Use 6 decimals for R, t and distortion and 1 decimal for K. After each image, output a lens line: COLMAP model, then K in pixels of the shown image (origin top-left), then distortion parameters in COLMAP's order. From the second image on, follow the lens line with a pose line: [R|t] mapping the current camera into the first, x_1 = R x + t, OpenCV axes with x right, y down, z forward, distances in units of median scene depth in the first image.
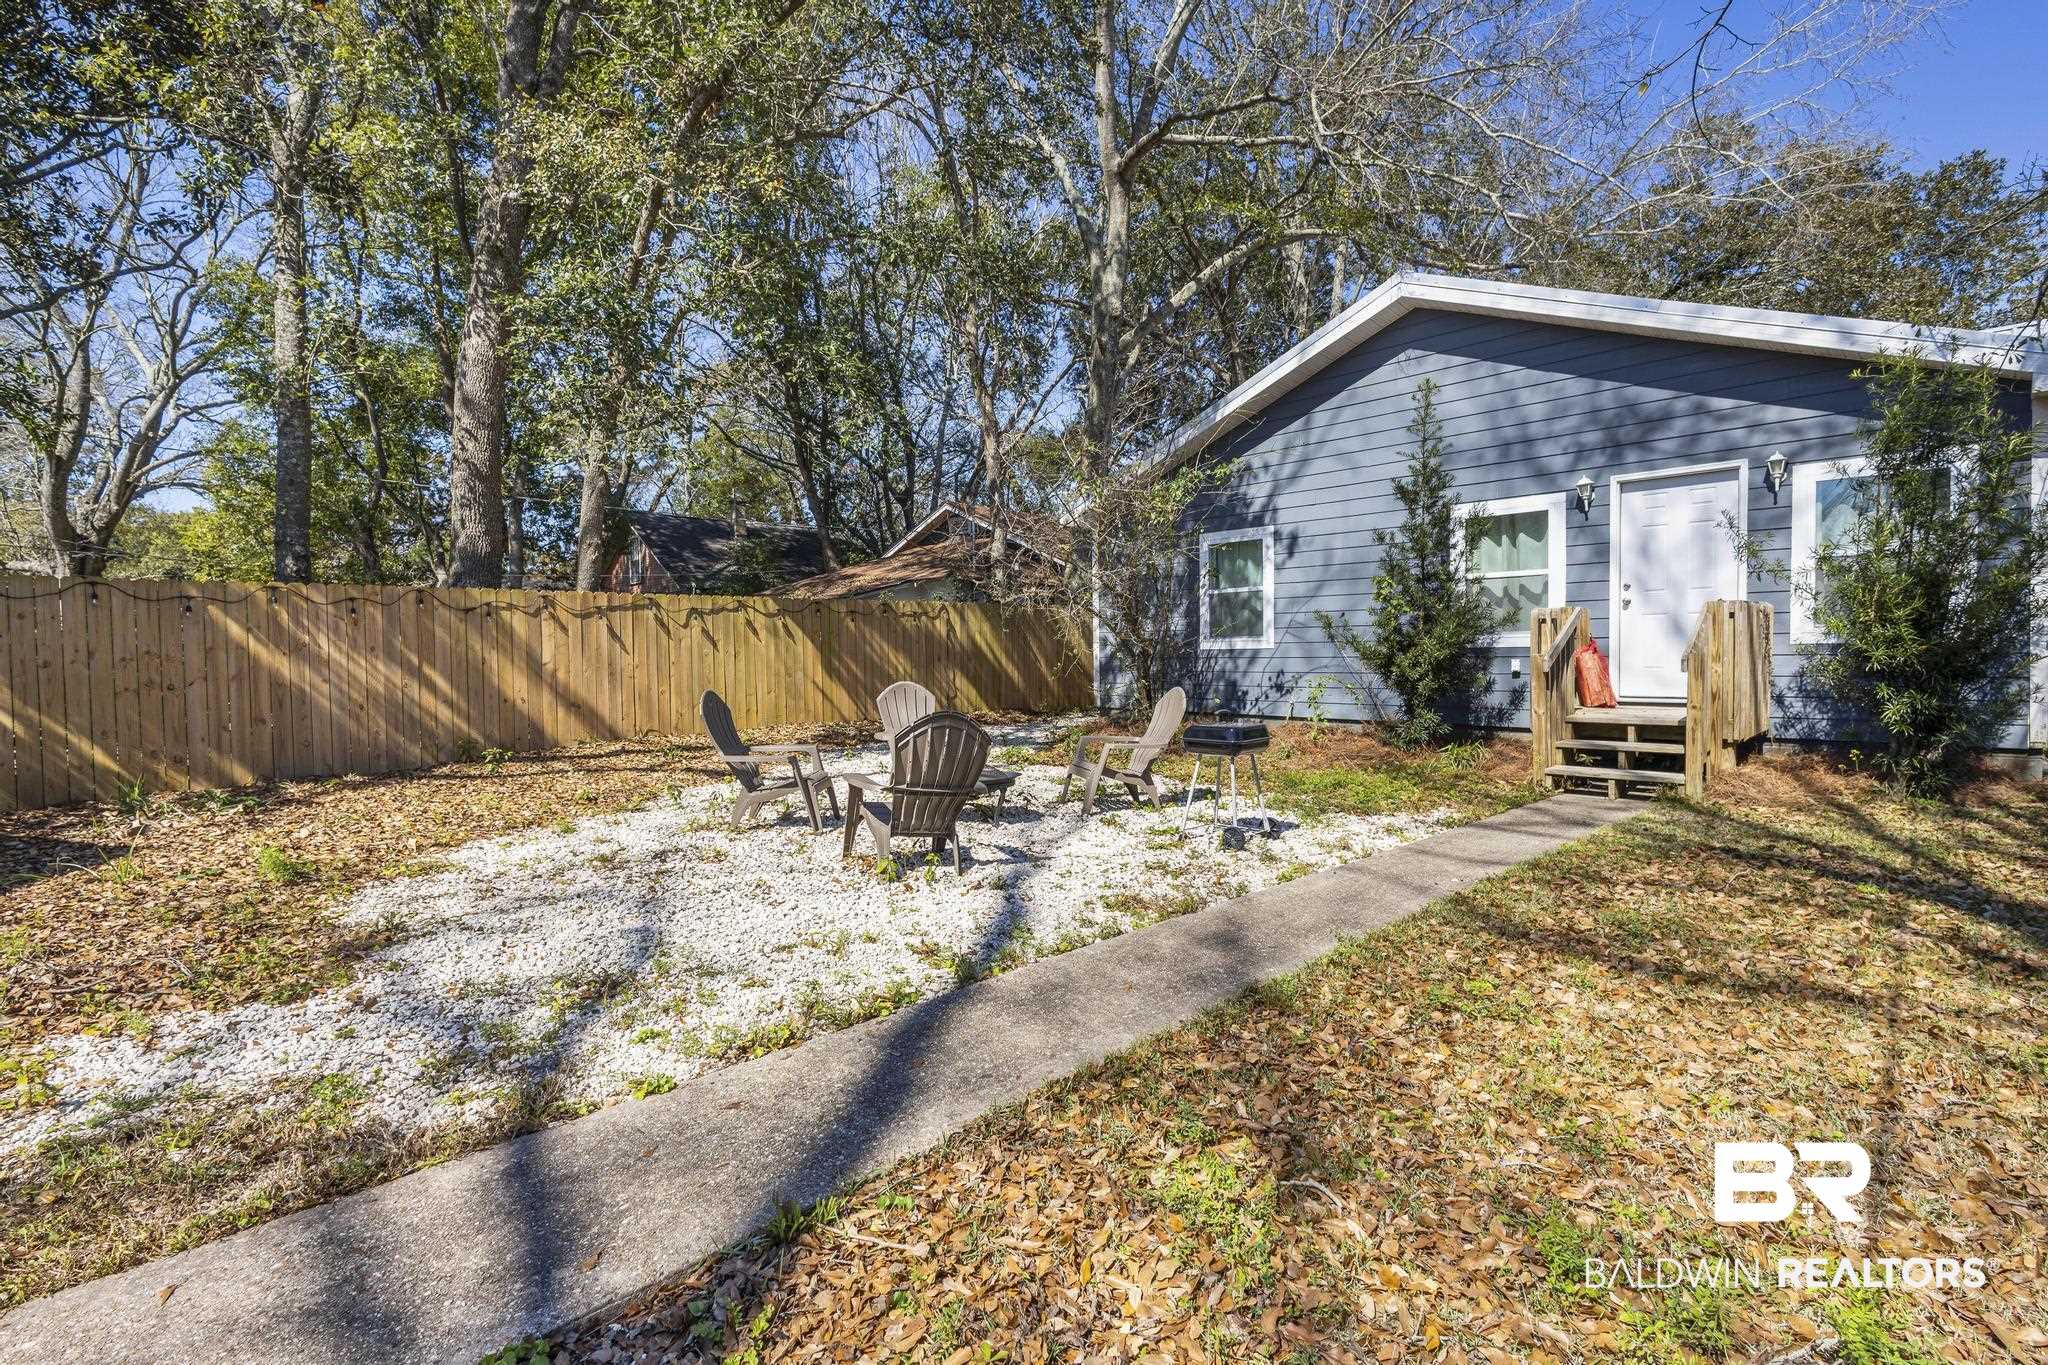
lens RADIAL K [[937.0, 0, 1008.9], [0, 937.0, 679.5], [0, 0, 1]] dist [0.009195, 0.000217]
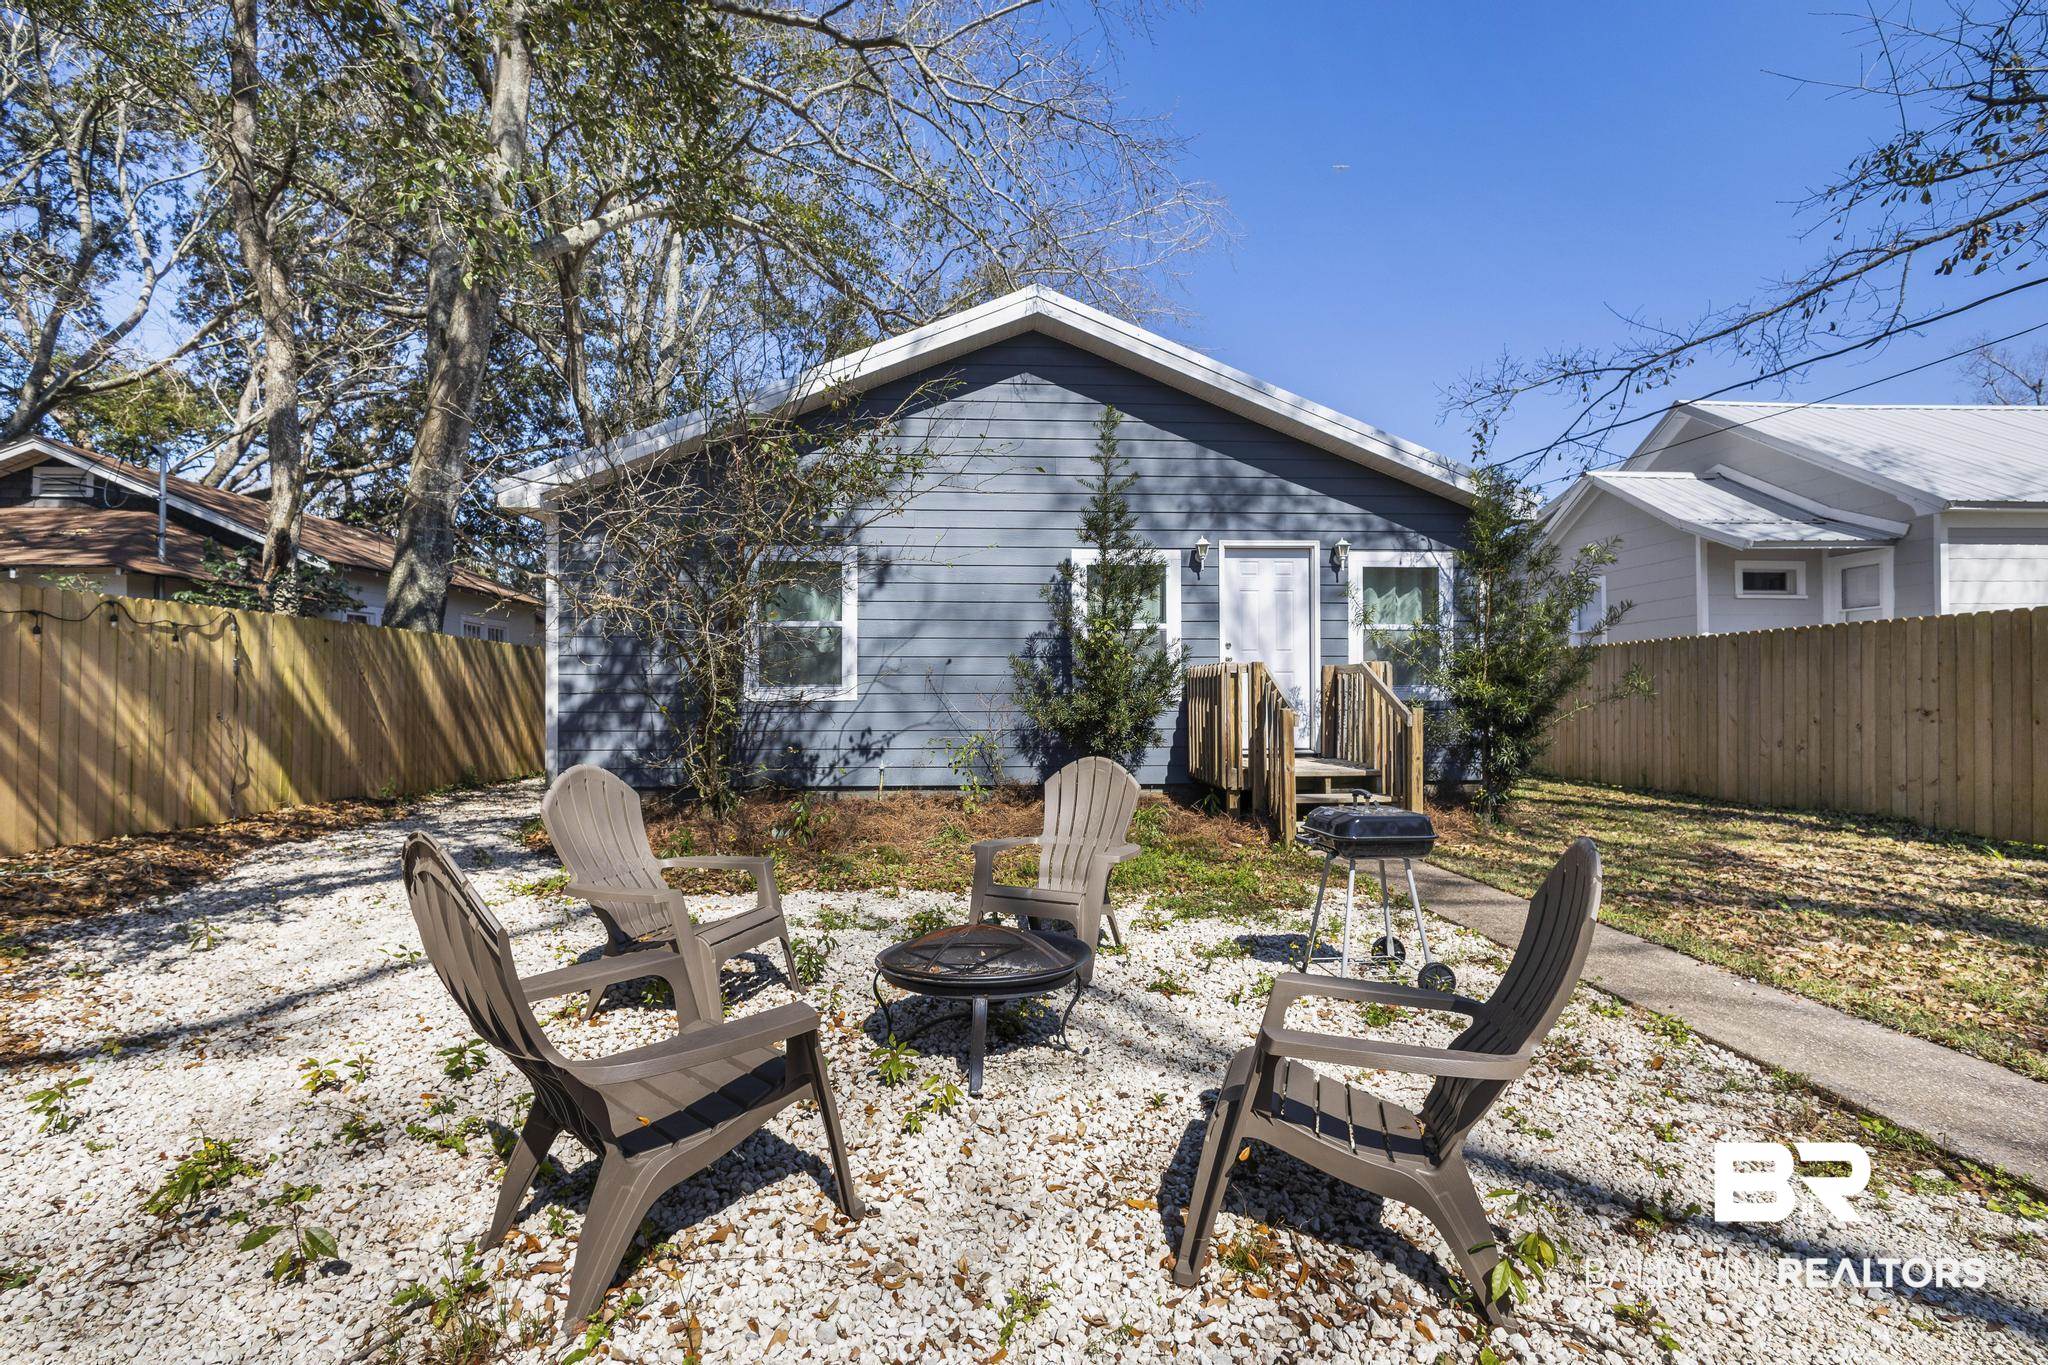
lens RADIAL K [[936.9, 0, 1024.0], [0, 936.9, 682.5], [0, 0, 1]] dist [0.001673, -0.000259]
pose [[0.650735, 0.026030, 0.758859, -0.281295], [0.017565, 0.998629, -0.049317, -0.008694], [-0.759102, 0.045421, 0.649385, 0.472093]]
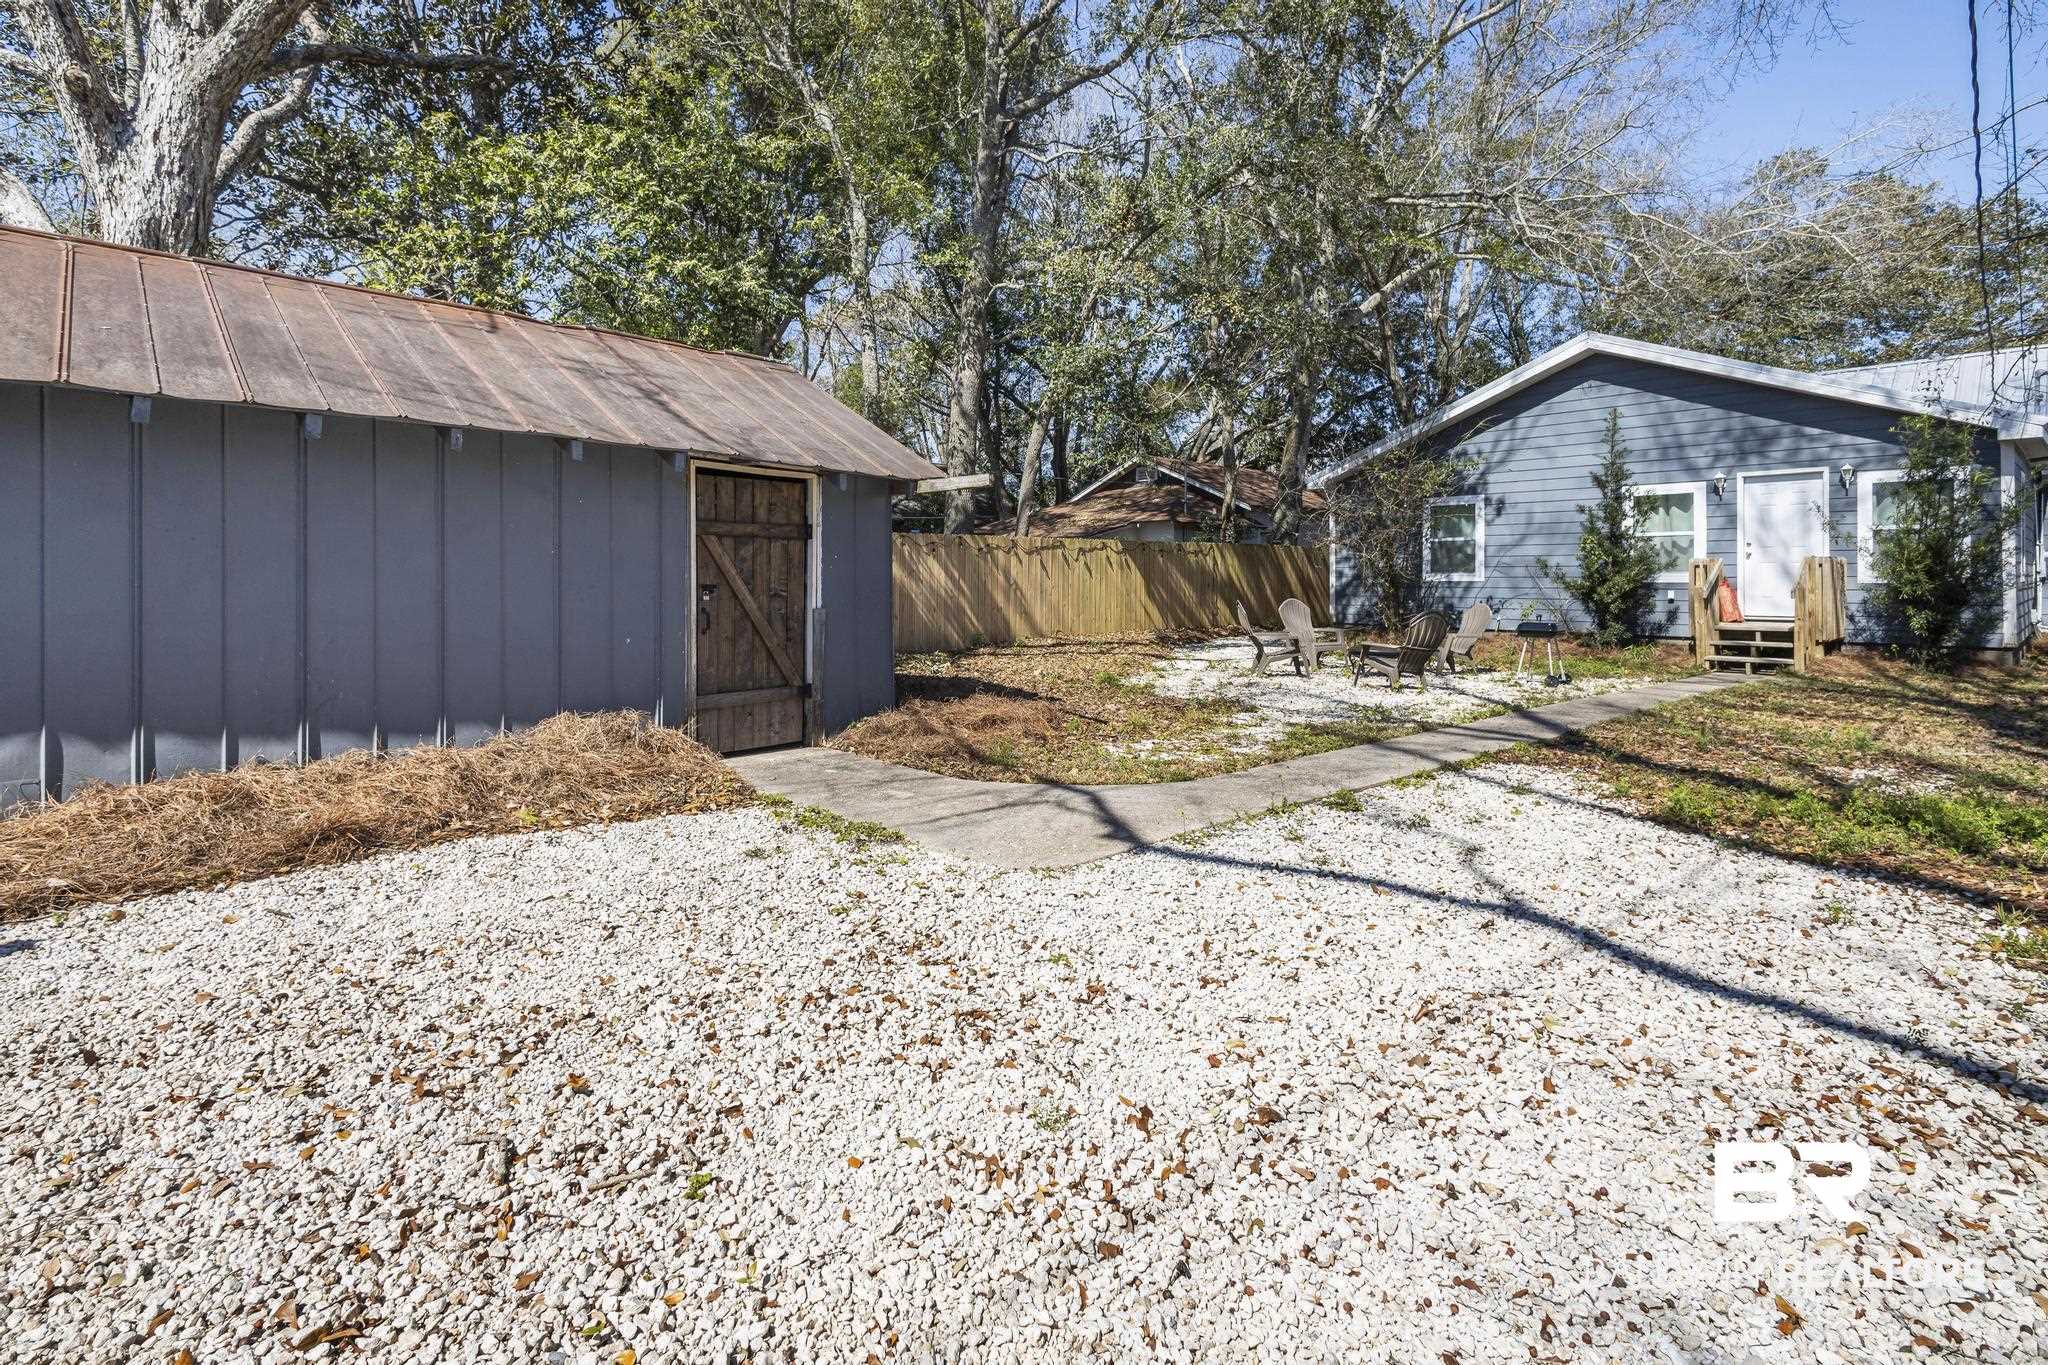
lens RADIAL K [[951.4, 0, 1015.5], [0, 951.4, 574.5], [0, 0, 1]] dist [0.002691, 0.000426]
pose [[0.999067, 0.014589, -0.040651, -0.456377], [-0.016000, 0.999273, -0.034614, 0.022629], [0.040117, 0.035232, 0.998574, -0.575738]]
